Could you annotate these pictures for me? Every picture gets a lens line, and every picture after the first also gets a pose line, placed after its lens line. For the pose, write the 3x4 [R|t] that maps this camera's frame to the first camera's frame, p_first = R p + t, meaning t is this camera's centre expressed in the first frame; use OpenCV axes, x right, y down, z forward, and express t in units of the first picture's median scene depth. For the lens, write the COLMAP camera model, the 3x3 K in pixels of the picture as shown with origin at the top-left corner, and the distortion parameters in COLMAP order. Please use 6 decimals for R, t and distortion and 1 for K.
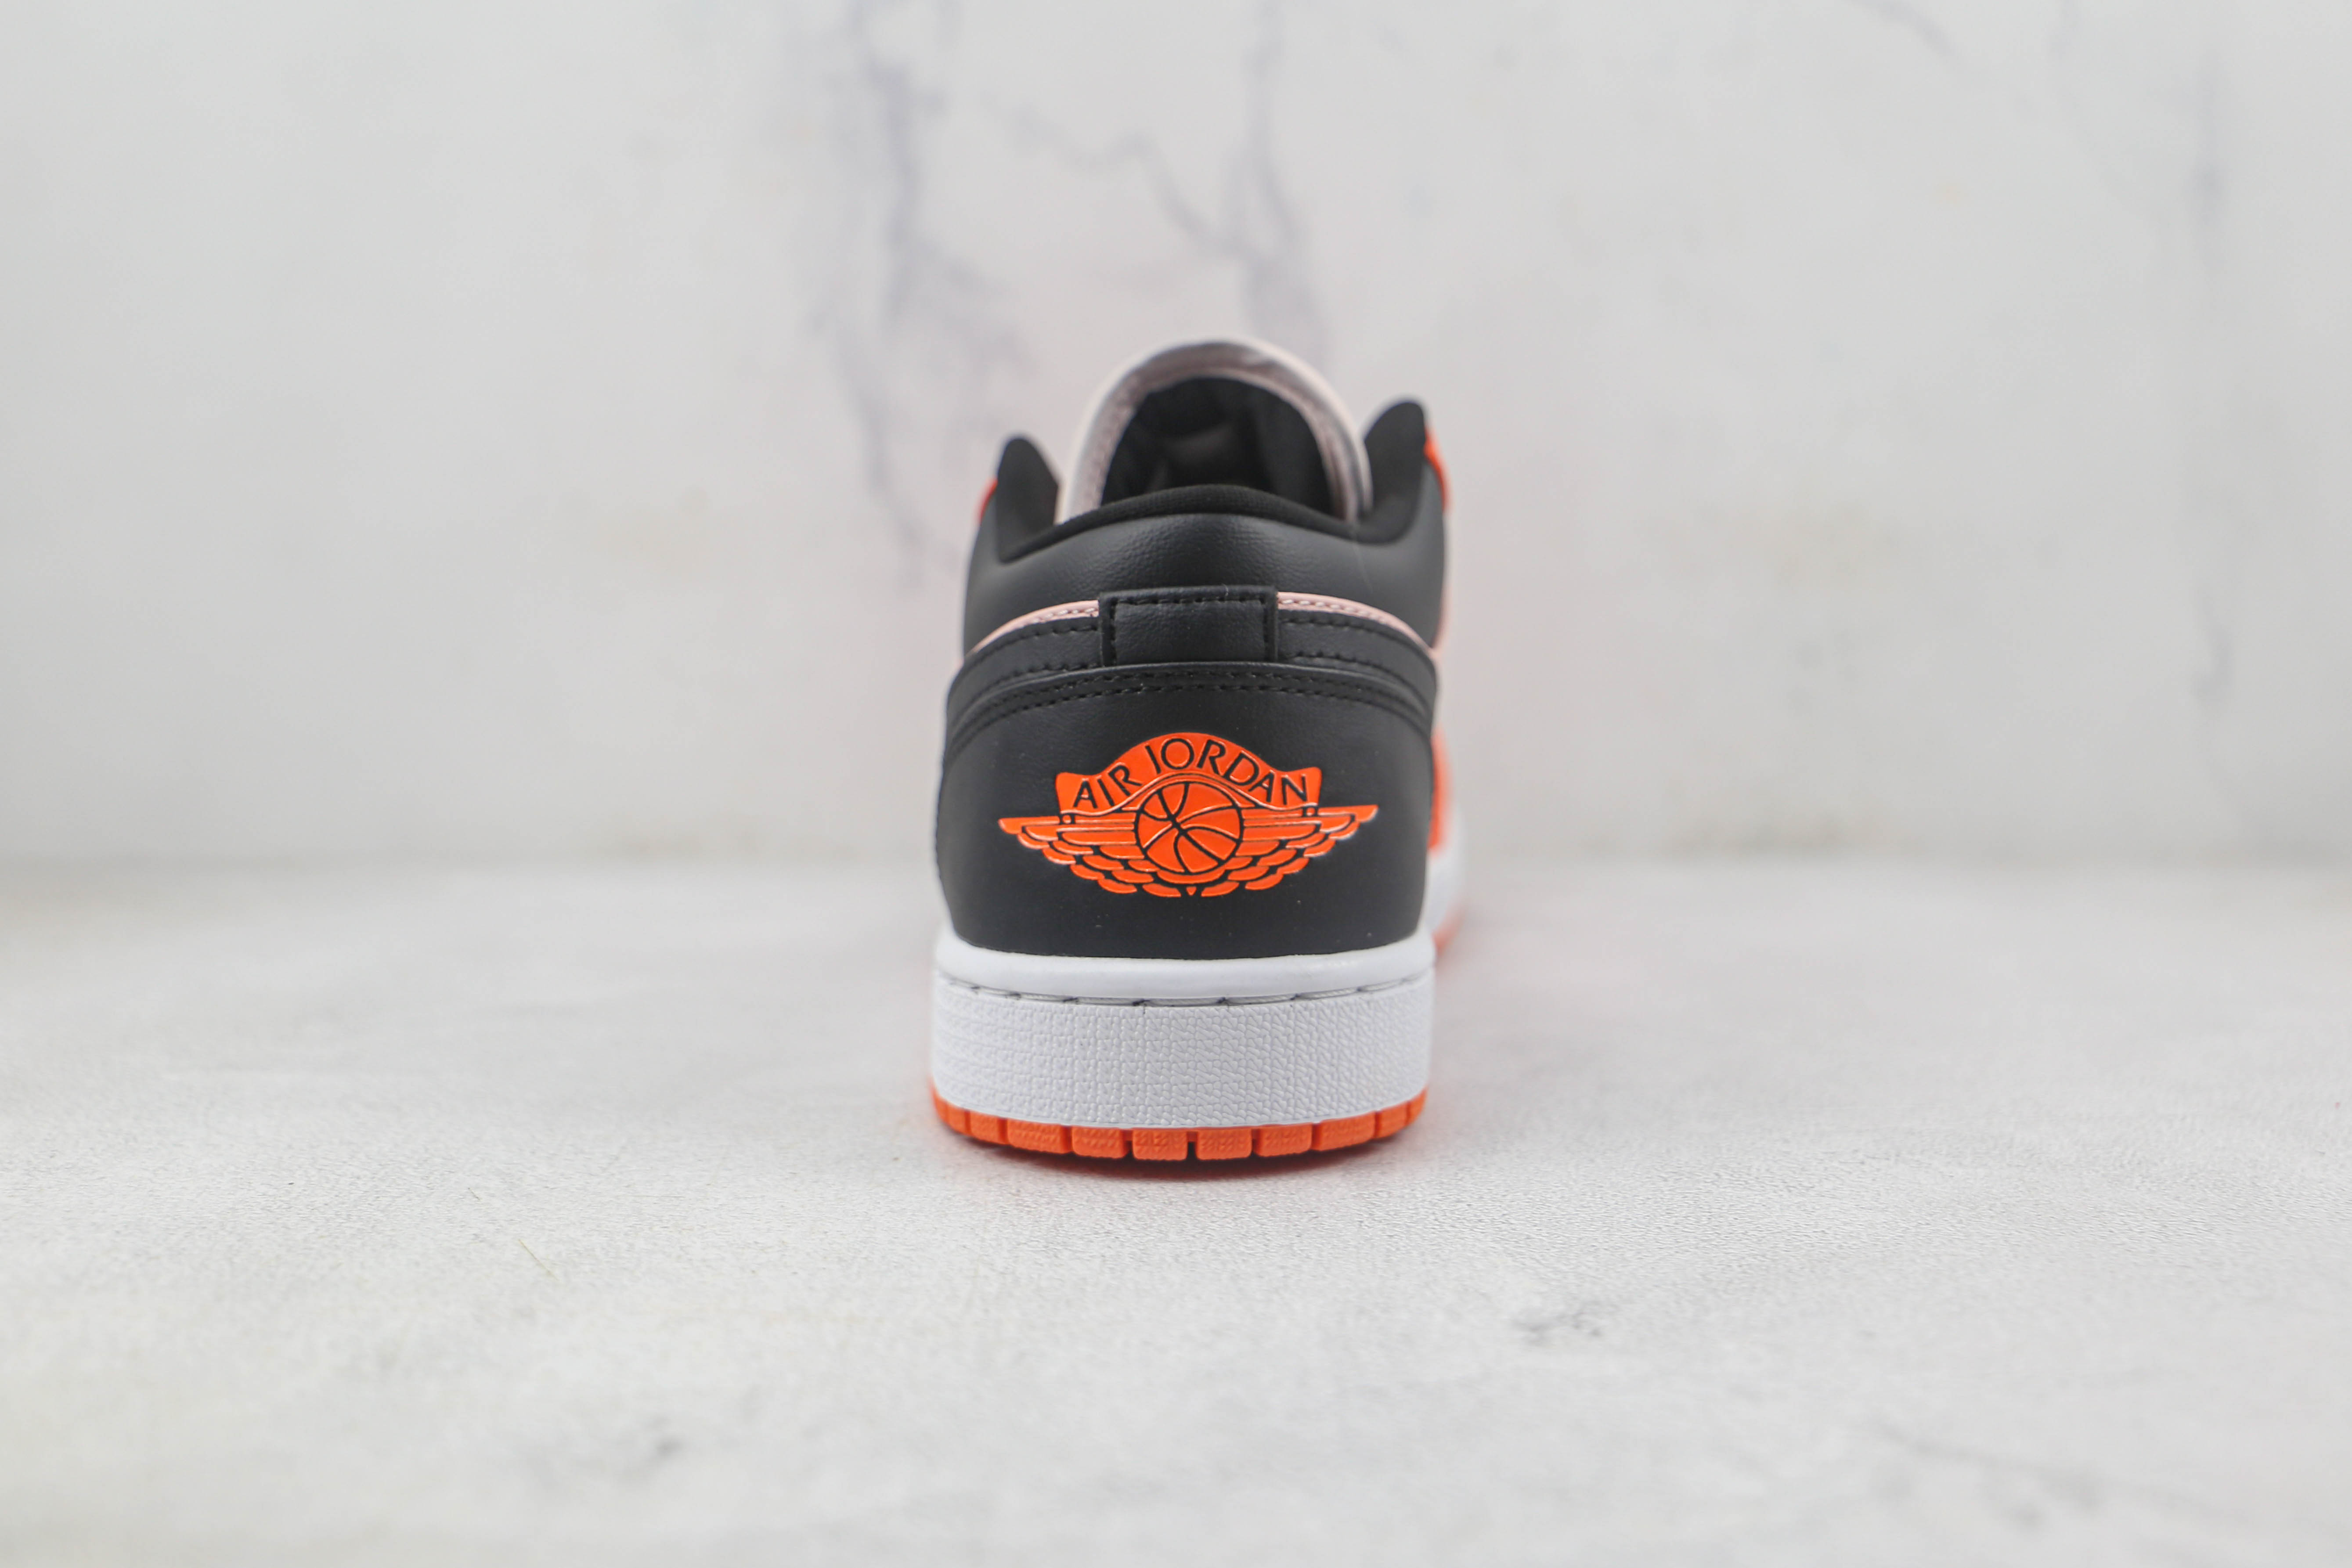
lens RADIAL K [[2594.8, 0, 1176.0], [0, 2594.8, 784.0], [0, 0, 1]] dist [-0.020902, 0.019168]
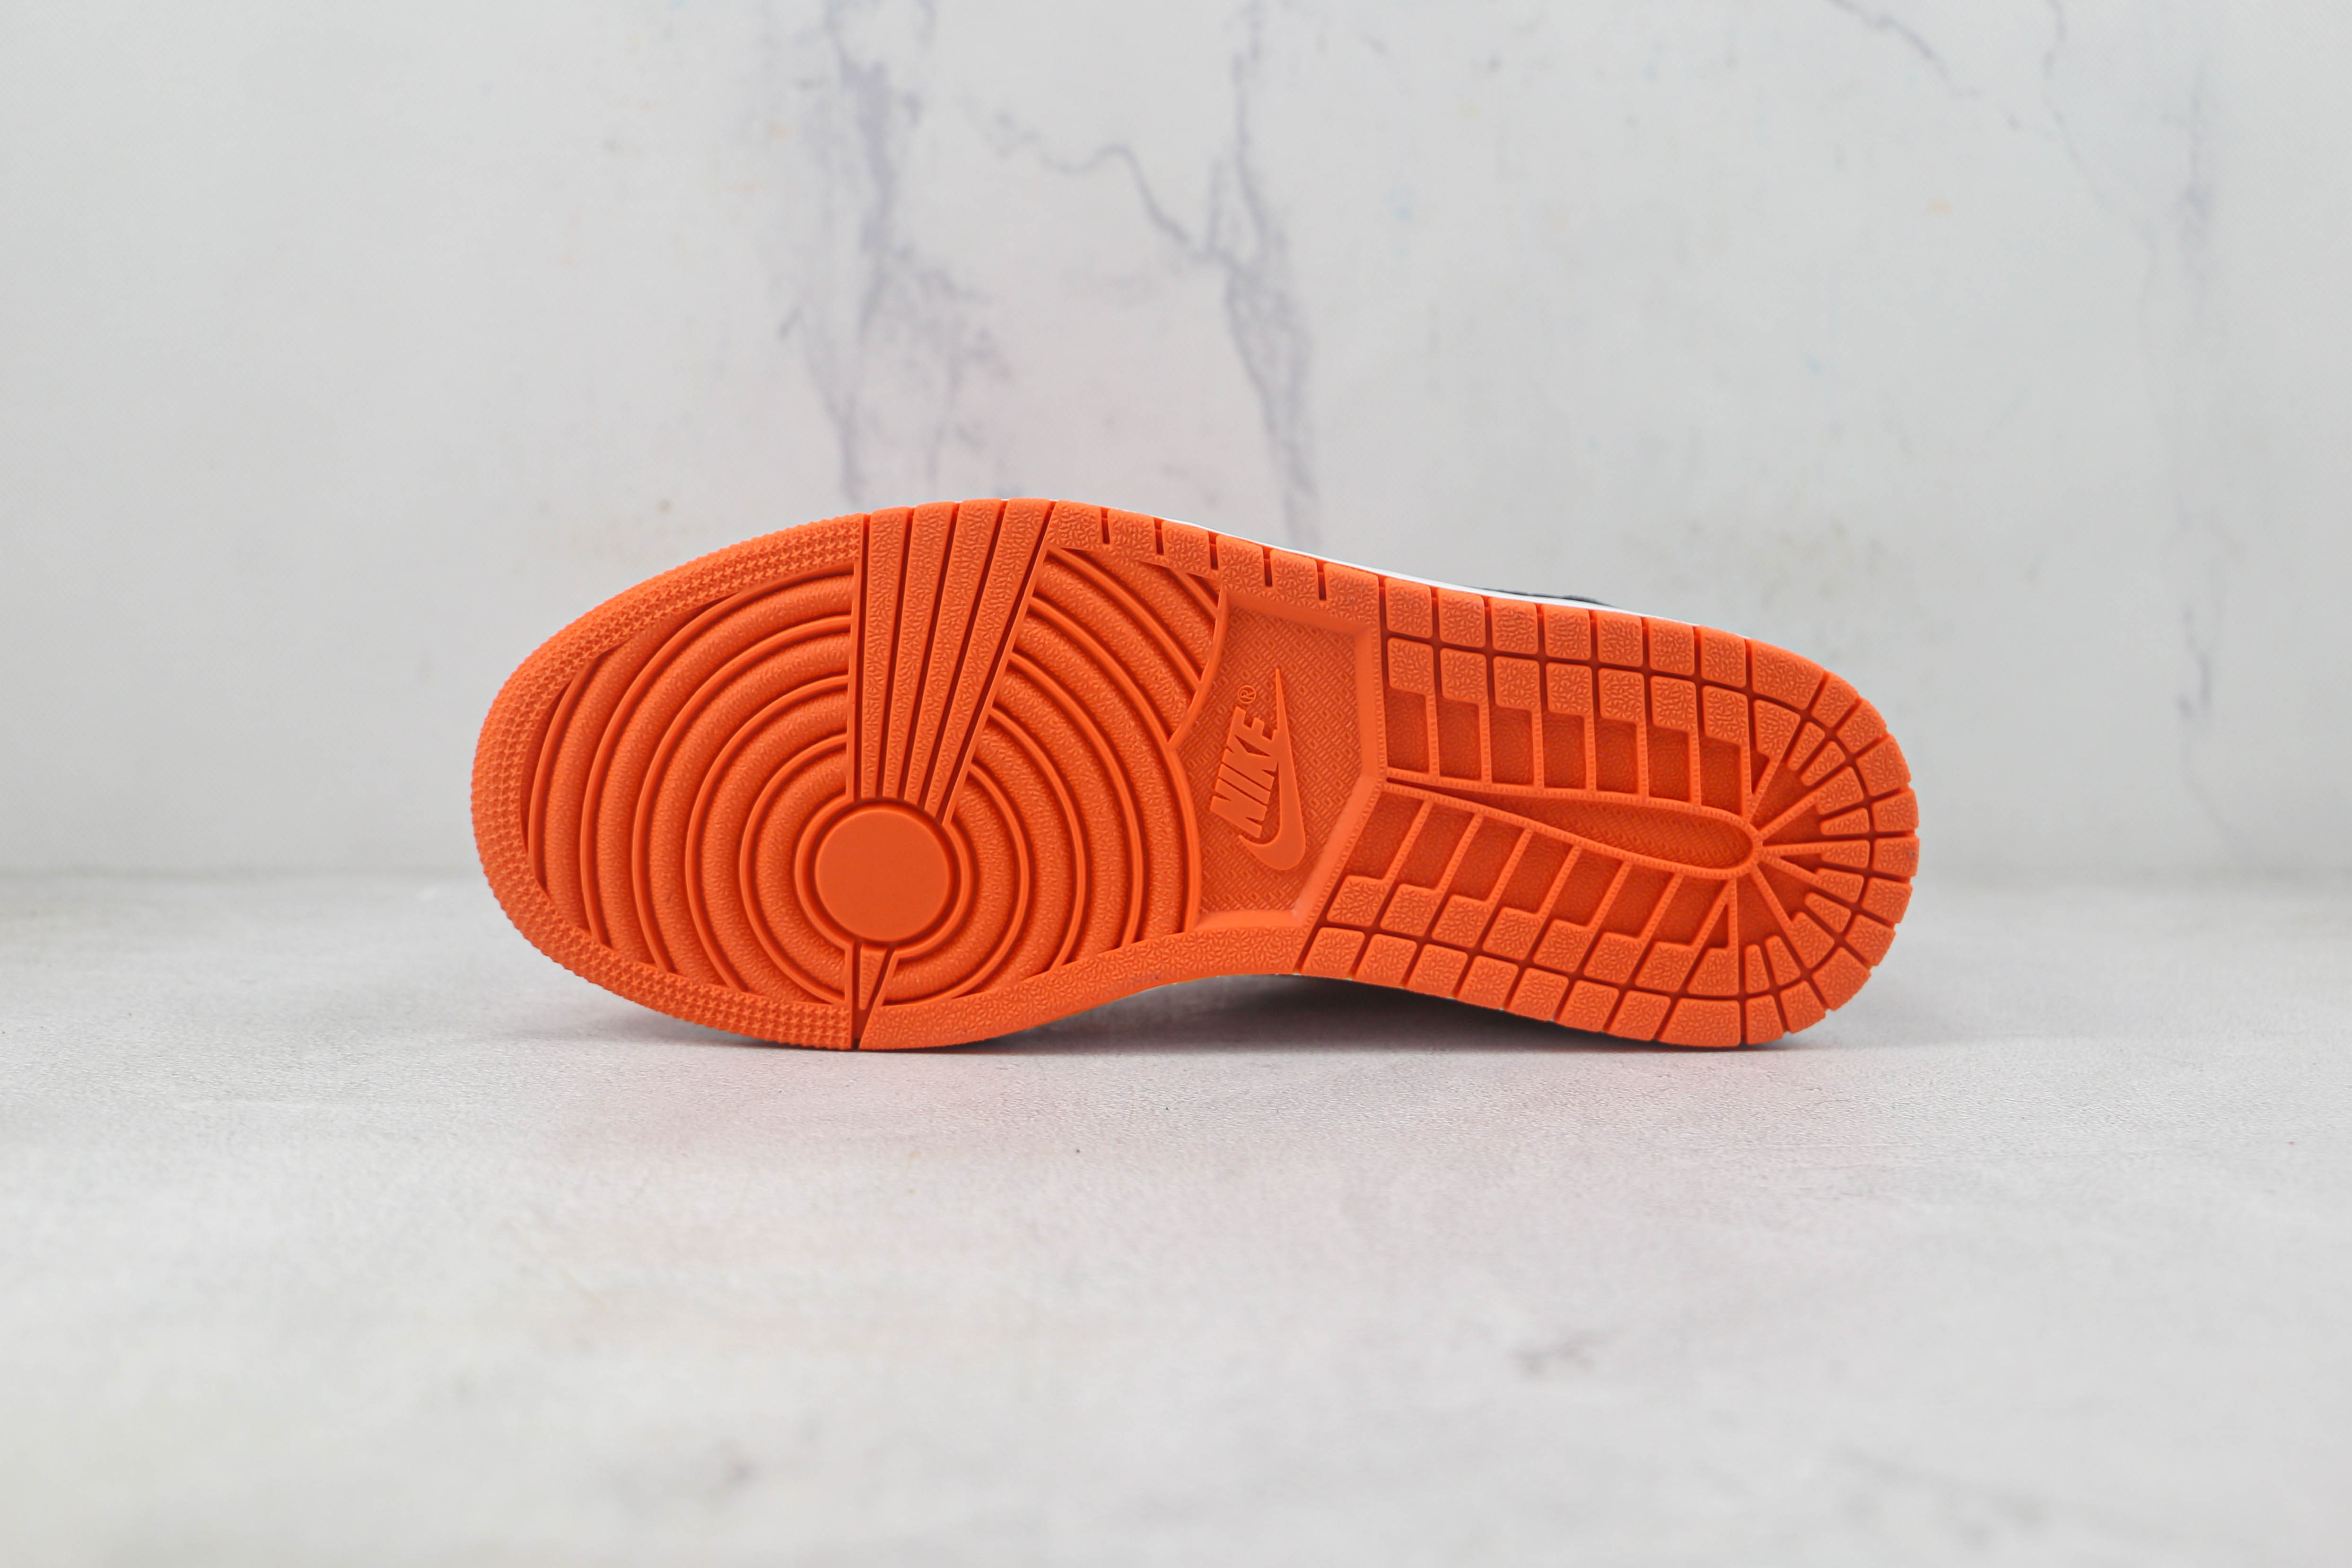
lens RADIAL K [[2788.0, 0, 1176.0], [0, 2788.0, 784.0], [0, 0, 1]] dist [0.000735, -0.020405]
pose [[0.999723, 0.006476, 0.022648, -0.028640], [-0.006728, 0.999916, 0.011090, -0.032300], [-0.022574, -0.011239, 0.999682, -0.119377]]
